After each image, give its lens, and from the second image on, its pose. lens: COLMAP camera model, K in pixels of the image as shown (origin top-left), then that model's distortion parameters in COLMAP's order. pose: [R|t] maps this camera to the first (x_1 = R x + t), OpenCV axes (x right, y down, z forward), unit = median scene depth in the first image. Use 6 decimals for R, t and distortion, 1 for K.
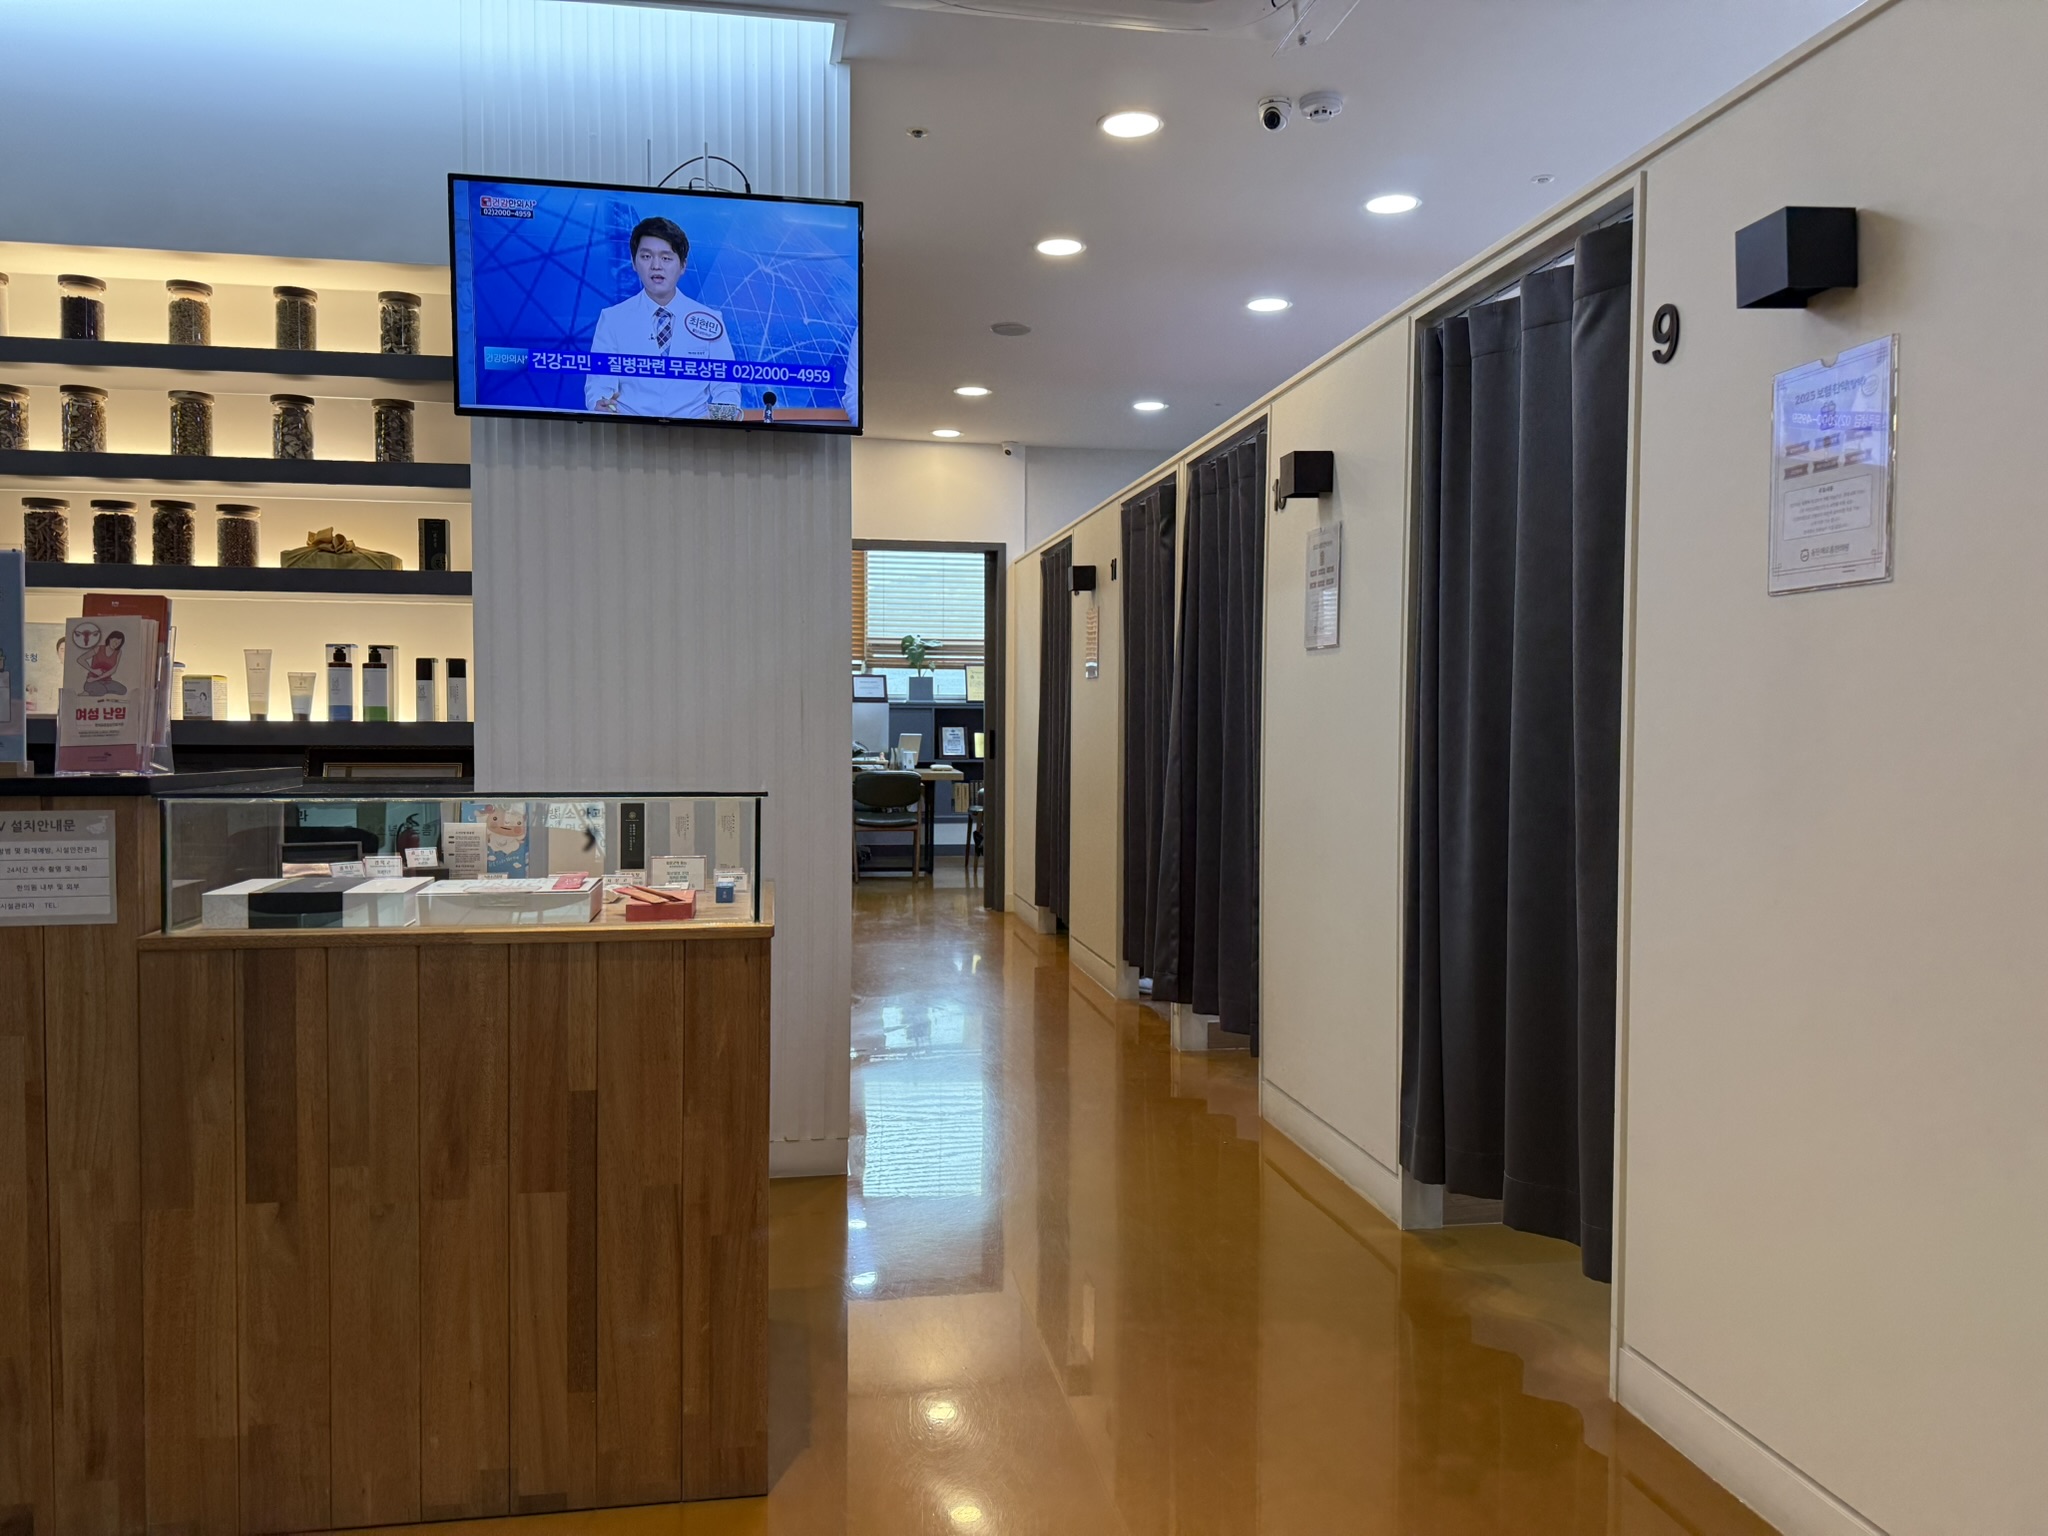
lens RADIAL K [[1480.8, 0, 1026.8], [0, 1480.8, 759.0], [0, 0, 1]] dist [0.051155, -0.061726]
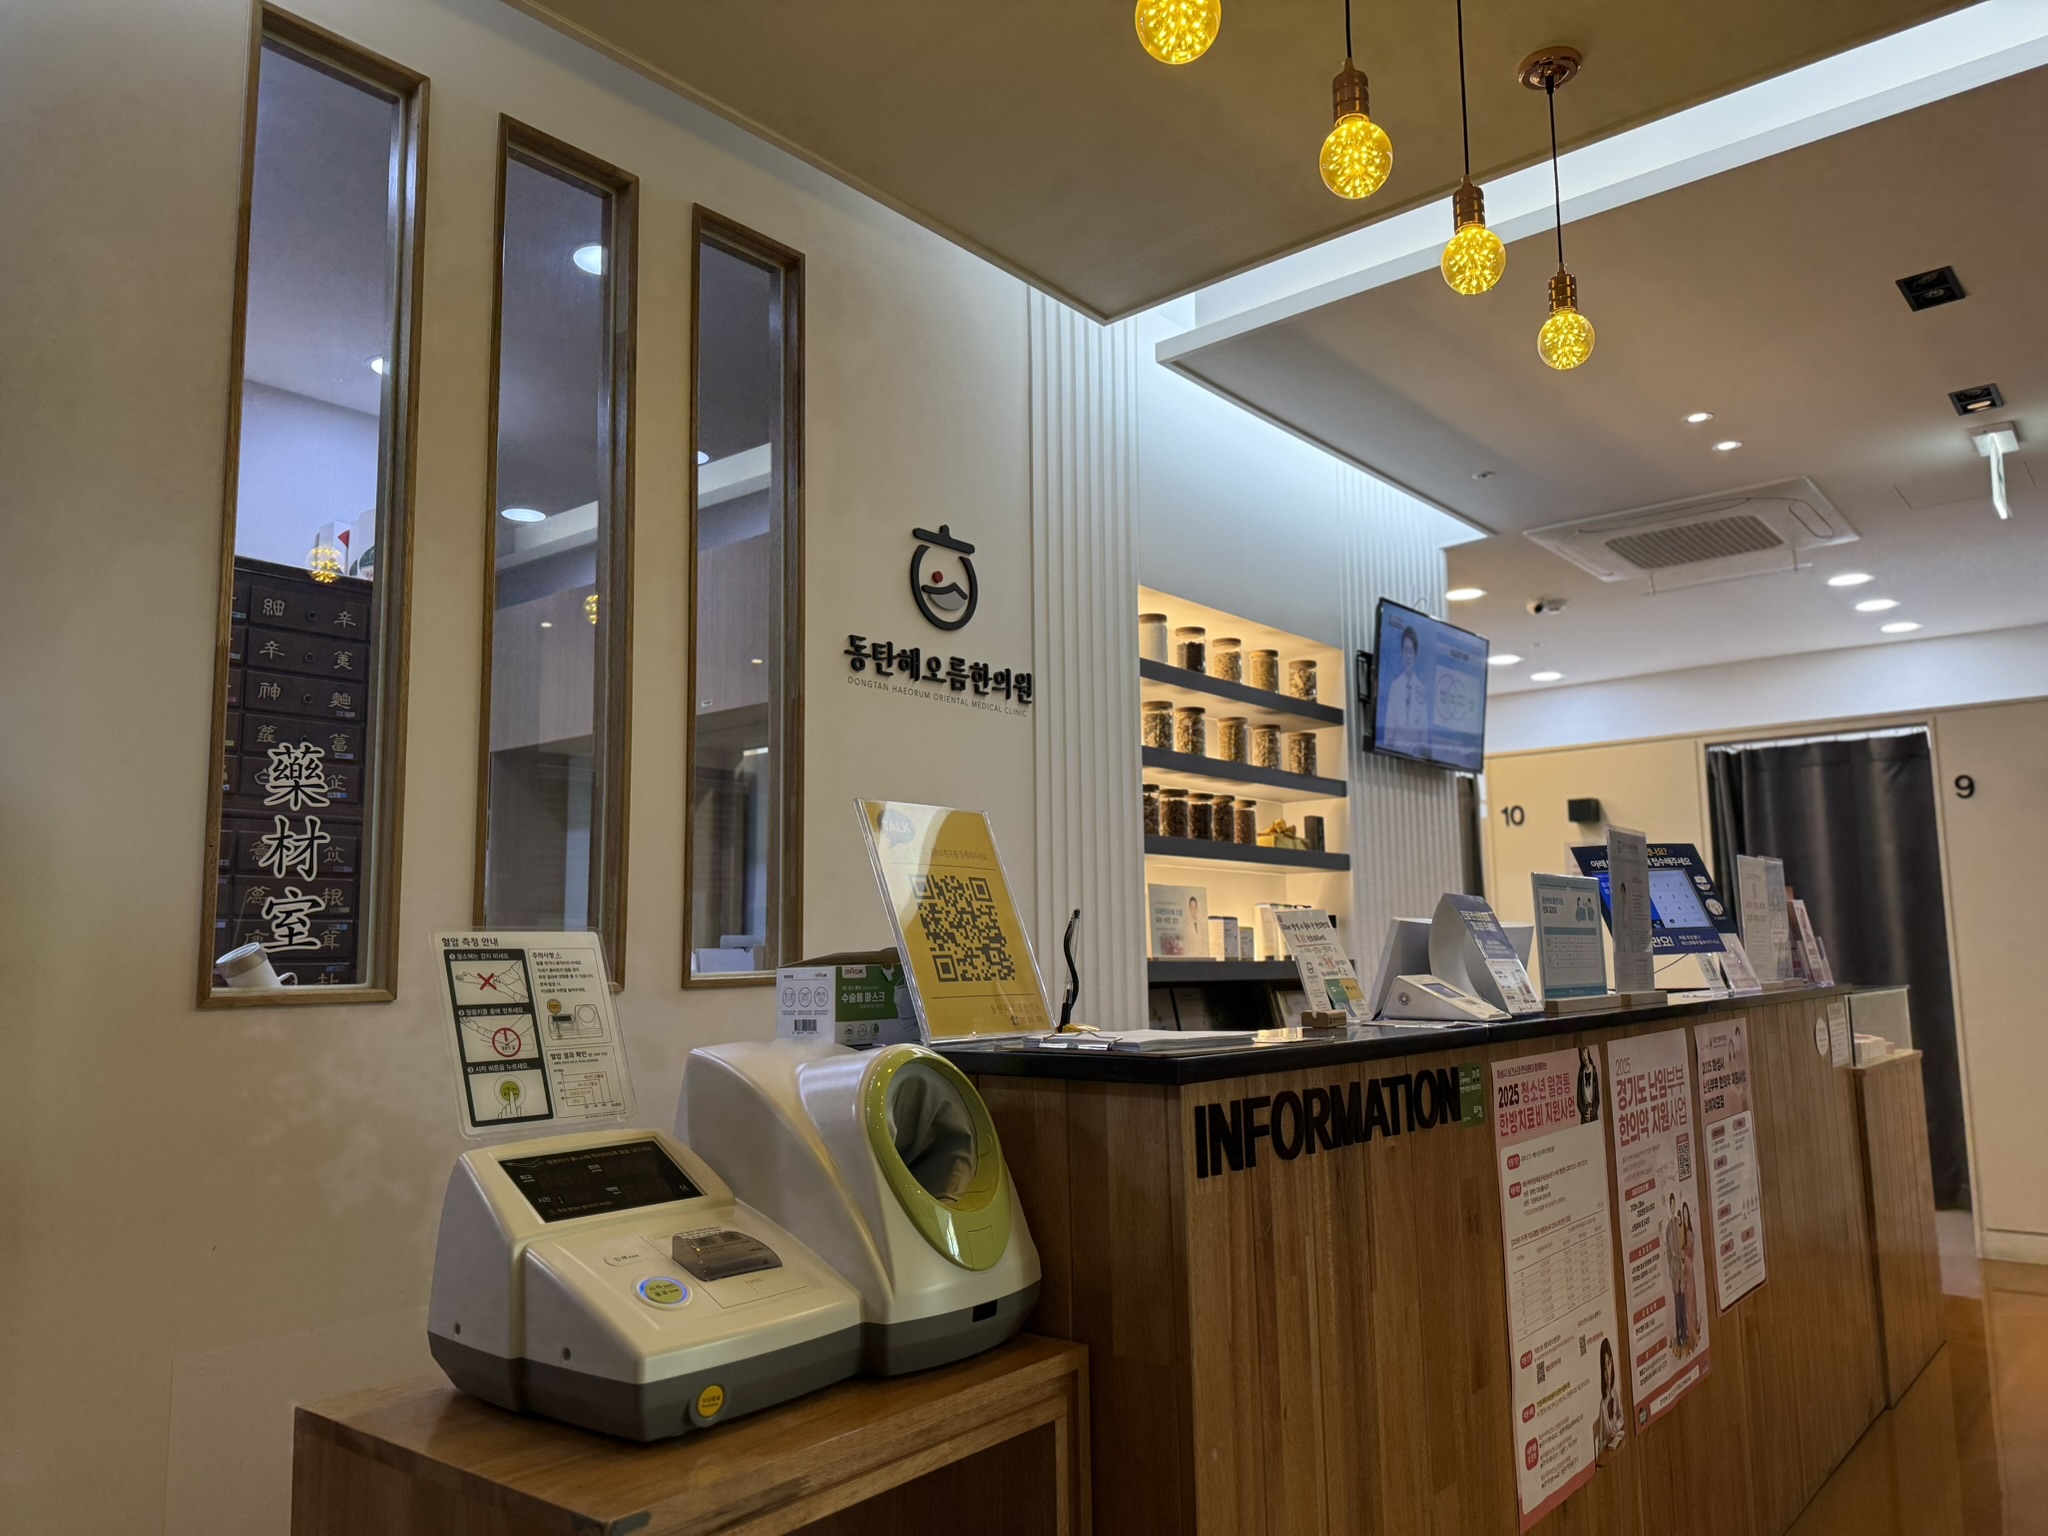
lens RADIAL K [[1480.8, 0, 1025.1], [0, 1480.8, 771.8], [0, 0, 1]] dist [0.051155, -0.061726]
pose [[0.760672, 0.061679, 0.646200, -1.551629], [0.023786, 0.992159, -0.122700, -0.034794], [-0.648701, 0.108705, 0.753240, 0.115651]]
